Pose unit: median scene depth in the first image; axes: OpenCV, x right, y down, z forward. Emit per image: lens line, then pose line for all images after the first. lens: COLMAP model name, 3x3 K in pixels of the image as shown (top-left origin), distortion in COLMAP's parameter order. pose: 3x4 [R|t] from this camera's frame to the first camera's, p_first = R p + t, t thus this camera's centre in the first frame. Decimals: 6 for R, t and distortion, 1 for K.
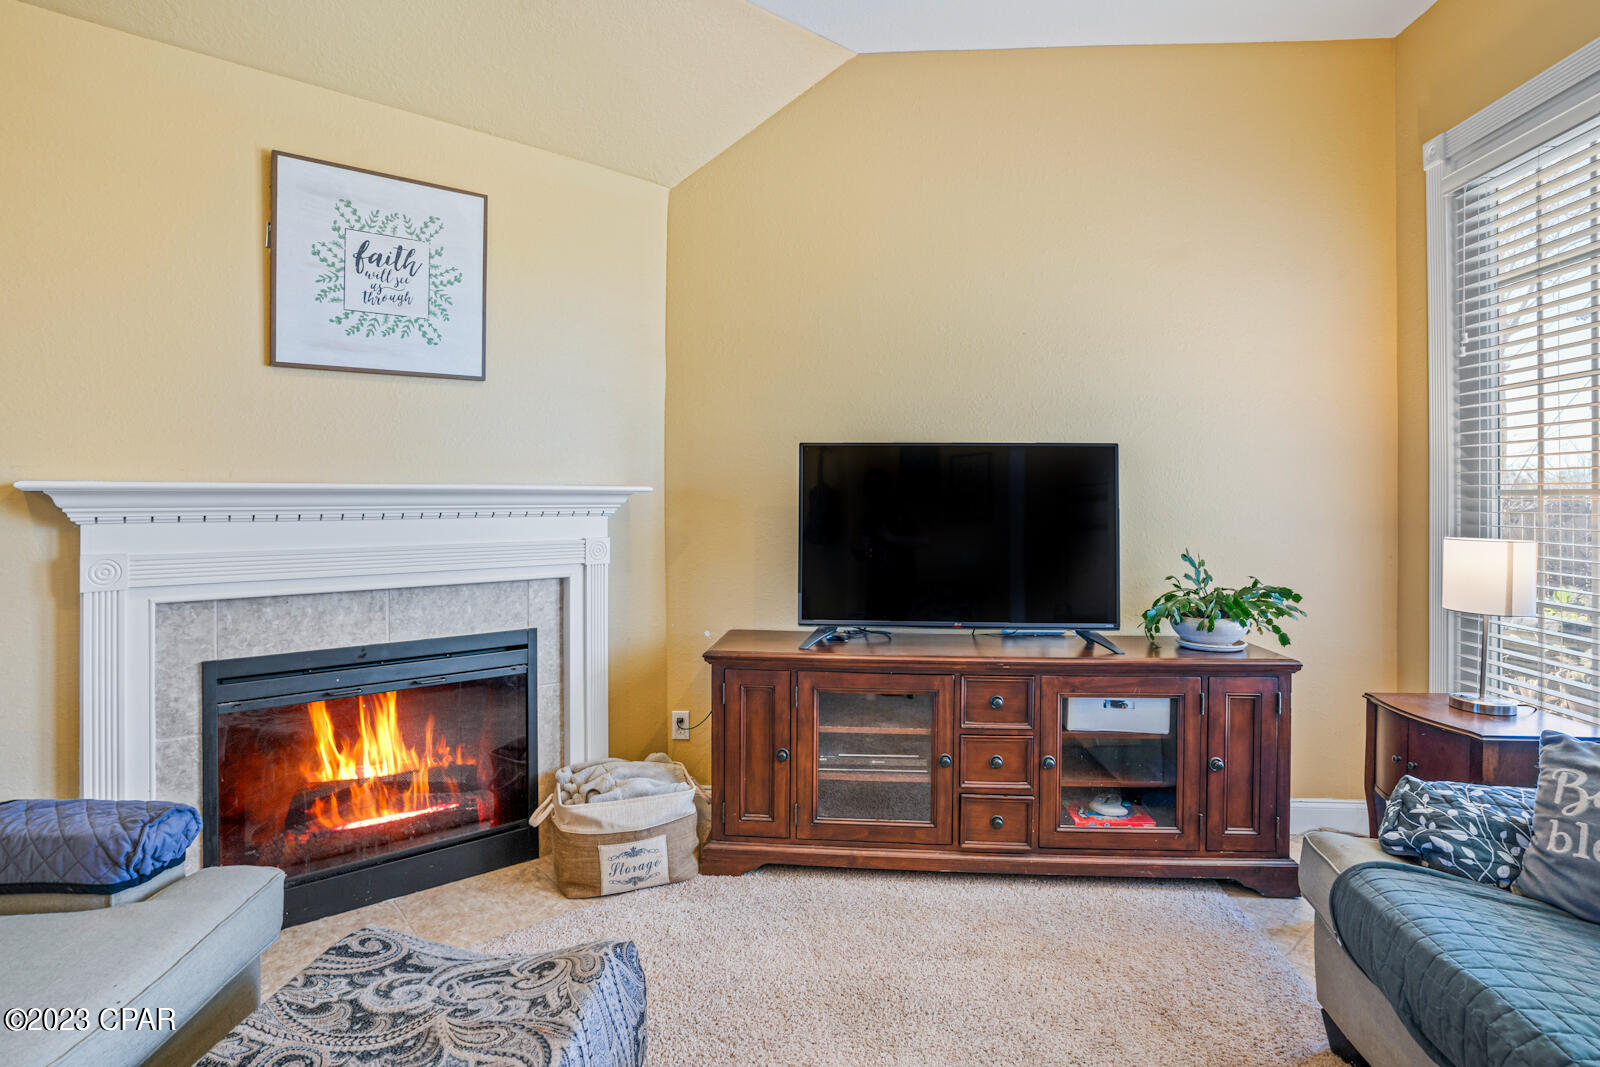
lens RADIAL K [[810.0, 0, 796.0], [0, 810.0, 497.2], [0, 0, 1]] dist [-0.075629, 0.035439]
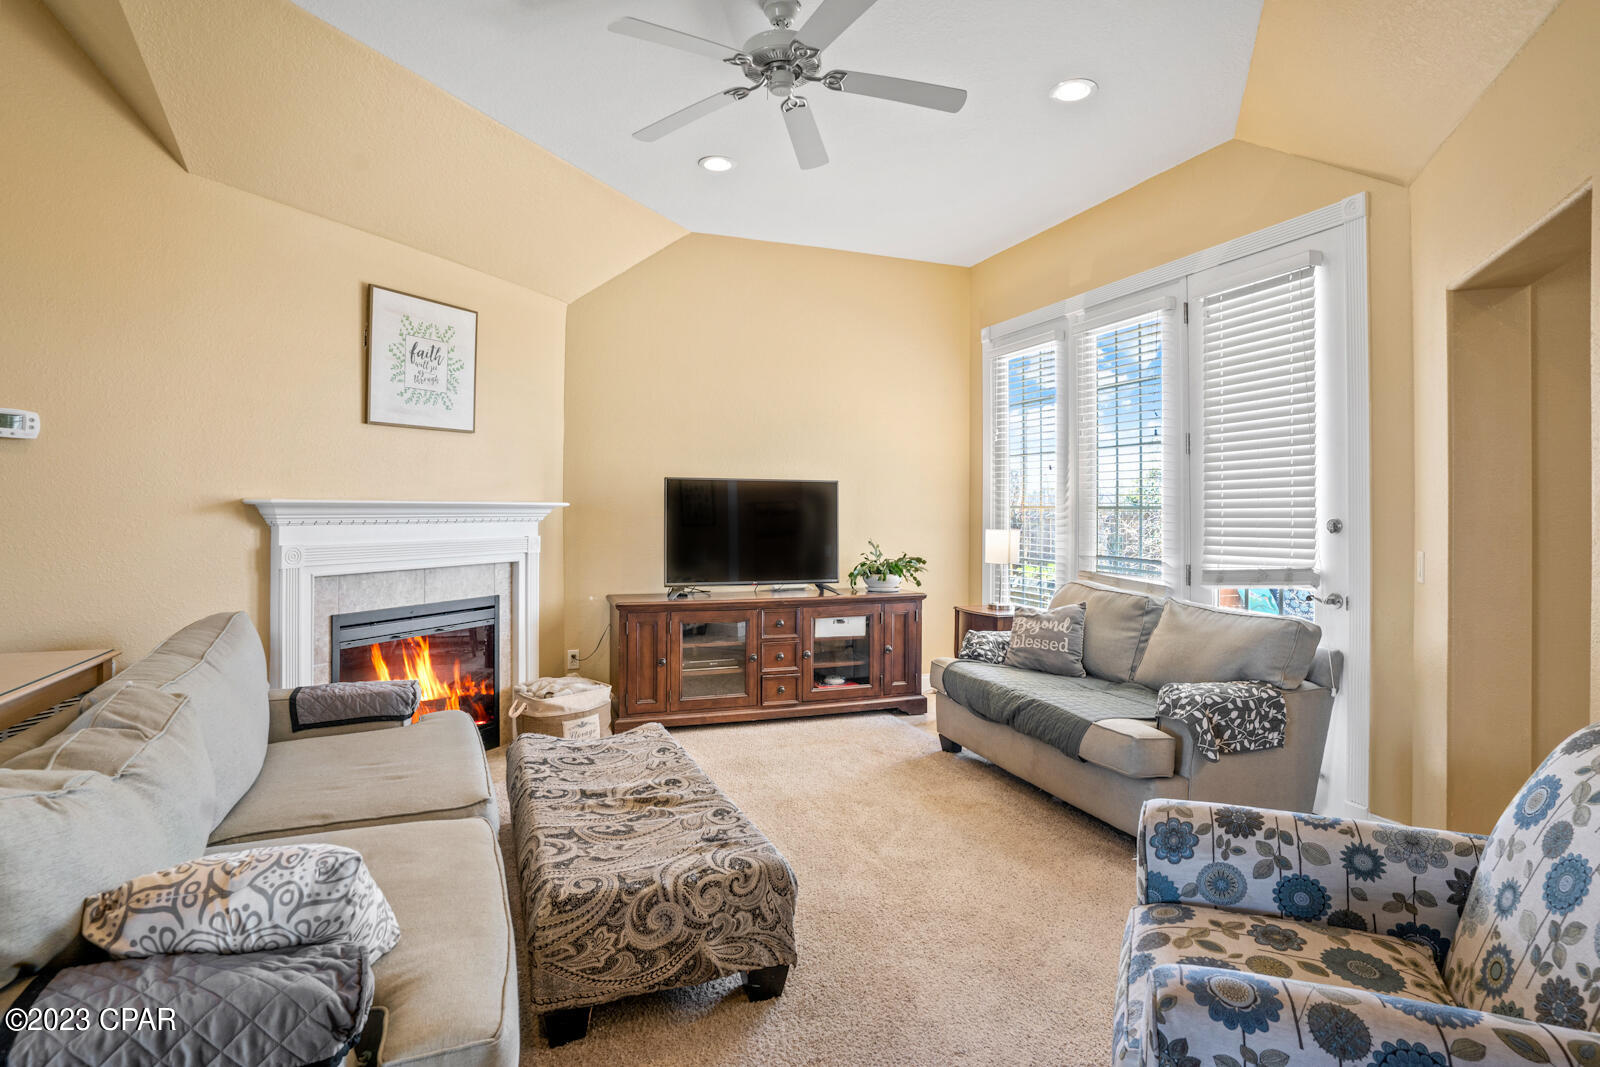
lens RADIAL K [[800.2, 0, 796.8], [0, 800.2, 525.0], [0, 0, 1]] dist [-0.071918, 0.033296]
pose [[0.907136, -0.004831, 0.420810, -0.476754], [-0.003223, 0.999825, 0.018427, 0.000572], [-0.420826, -0.018072, 0.906961, -0.650646]]
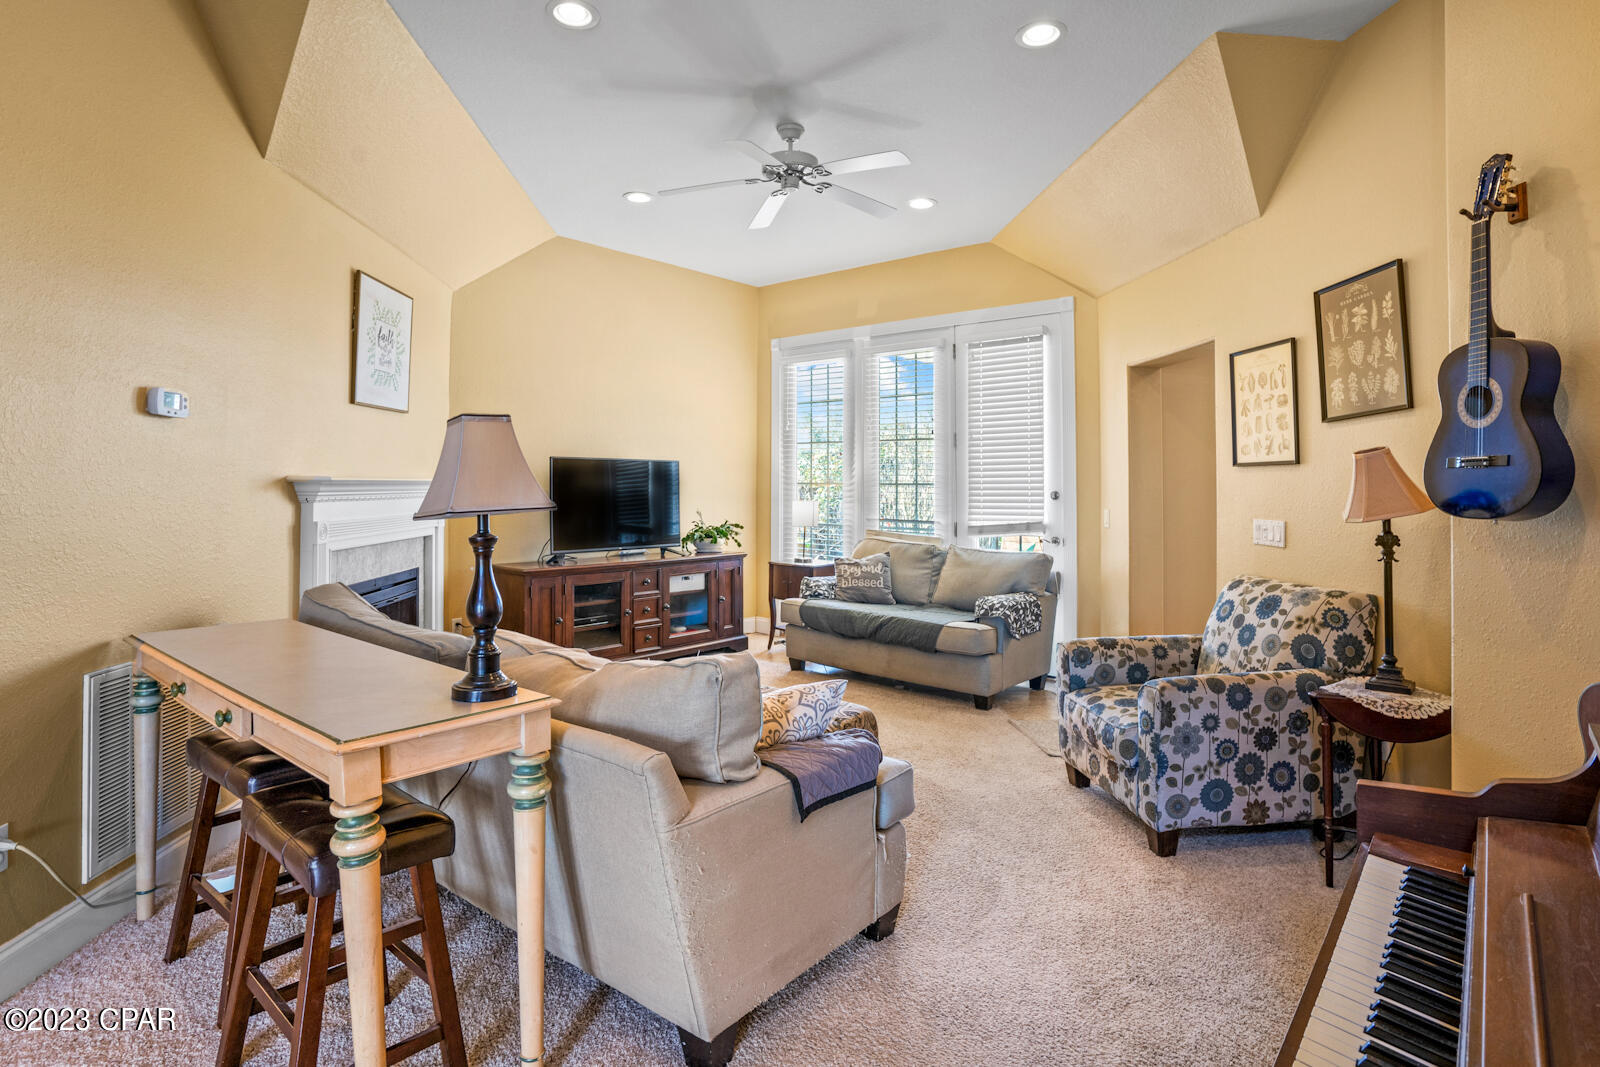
lens RADIAL K [[810.0, 0, 796.0], [0, 810.0, 497.2], [0, 0, 1]] dist [-0.075629, 0.035439]
pose [[0.597290, -0.011264, 0.801947, -1.236038], [-0.003225, 0.999860, 0.016446, -0.005255], [-0.802019, -0.012409, 0.597169, -0.598572]]
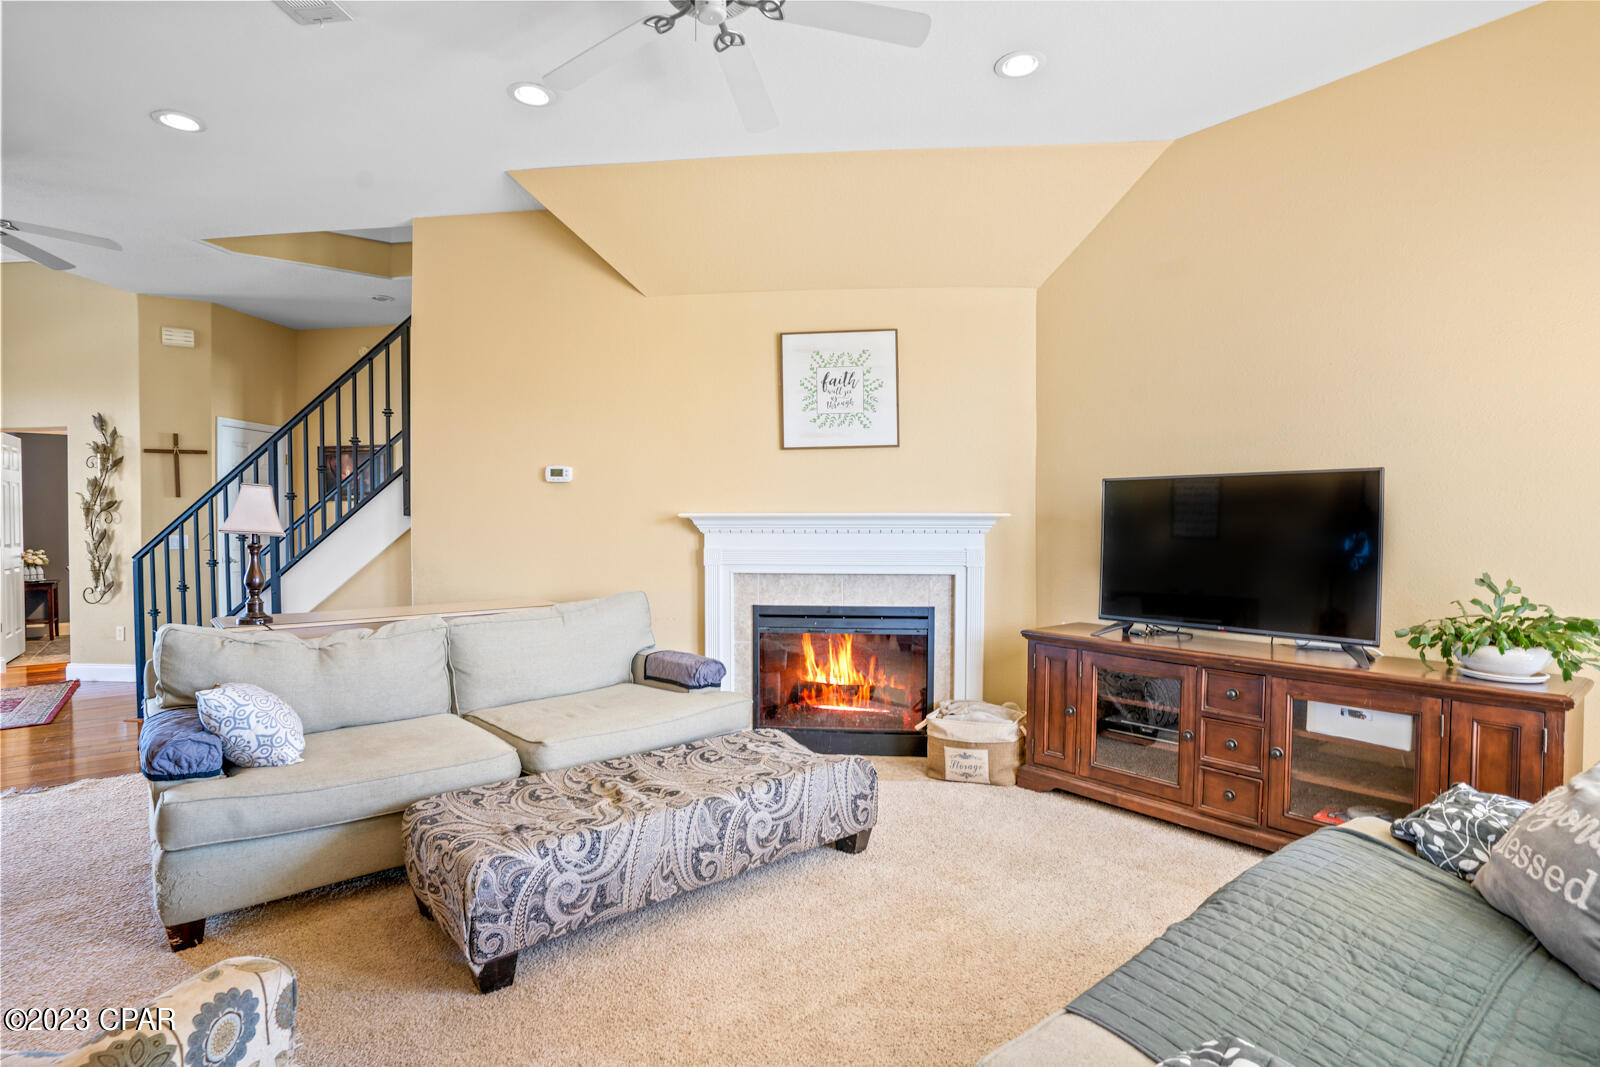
lens RADIAL K [[799.5, 0, 808.9], [0, 799.5, 559.4], [0, 0, 1]] dist [-0.081765, 0.049990]
pose [[0.698895, 0.031477, -0.714531, 0.633766], [0.001359, 0.998971, 0.045337, 0.005536], [0.715223, -0.032657, 0.698133, -0.241222]]
